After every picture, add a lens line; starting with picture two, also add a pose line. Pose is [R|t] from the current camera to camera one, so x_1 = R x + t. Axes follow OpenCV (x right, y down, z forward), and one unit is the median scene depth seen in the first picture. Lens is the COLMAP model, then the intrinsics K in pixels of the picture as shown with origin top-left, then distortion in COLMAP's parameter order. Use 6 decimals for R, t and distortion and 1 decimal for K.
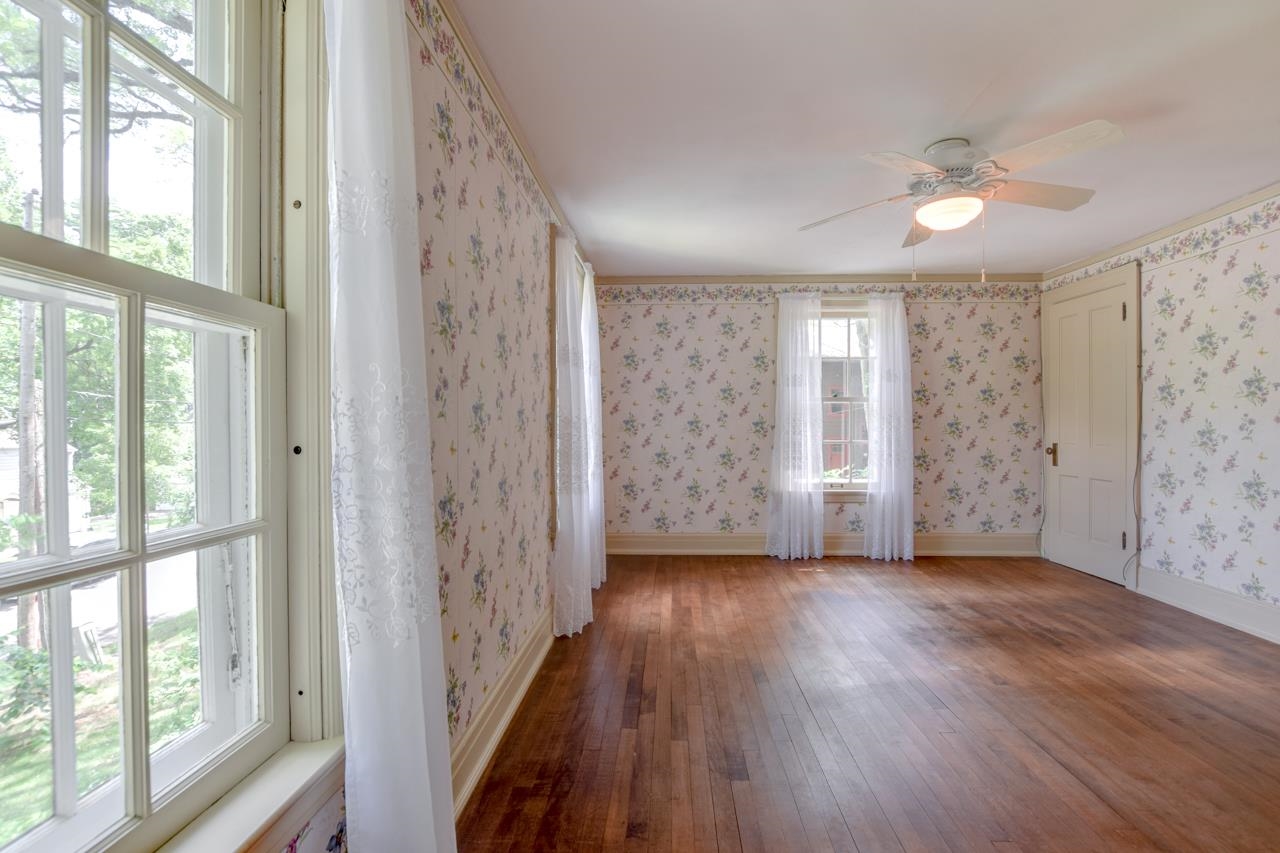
lens RADIAL K [[569.5, 0, 635.5], [0, 569.5, 430.5], [0, 0, 1]] dist [-0.012399, -0.000852]
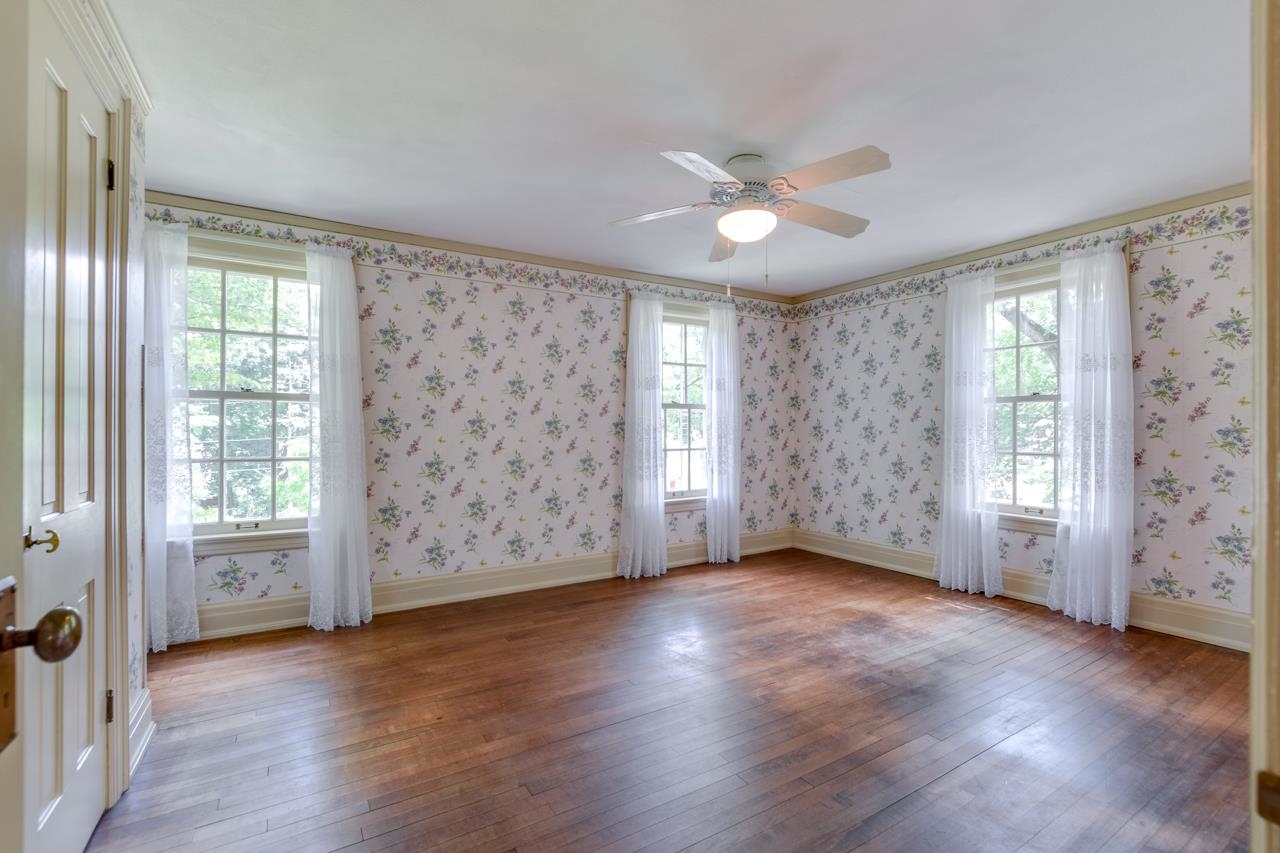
lens RADIAL K [[569.5, 0, 644.1], [0, 569.5, 430.2], [0, 0, 1]] dist [-0.012399, -0.000852]
pose [[0.559796, 0.002978, -0.828625, 0.702175], [-0.002845, 0.999995, 0.001673, -0.011833], [0.828626, 0.001421, 0.559801, 0.137633]]
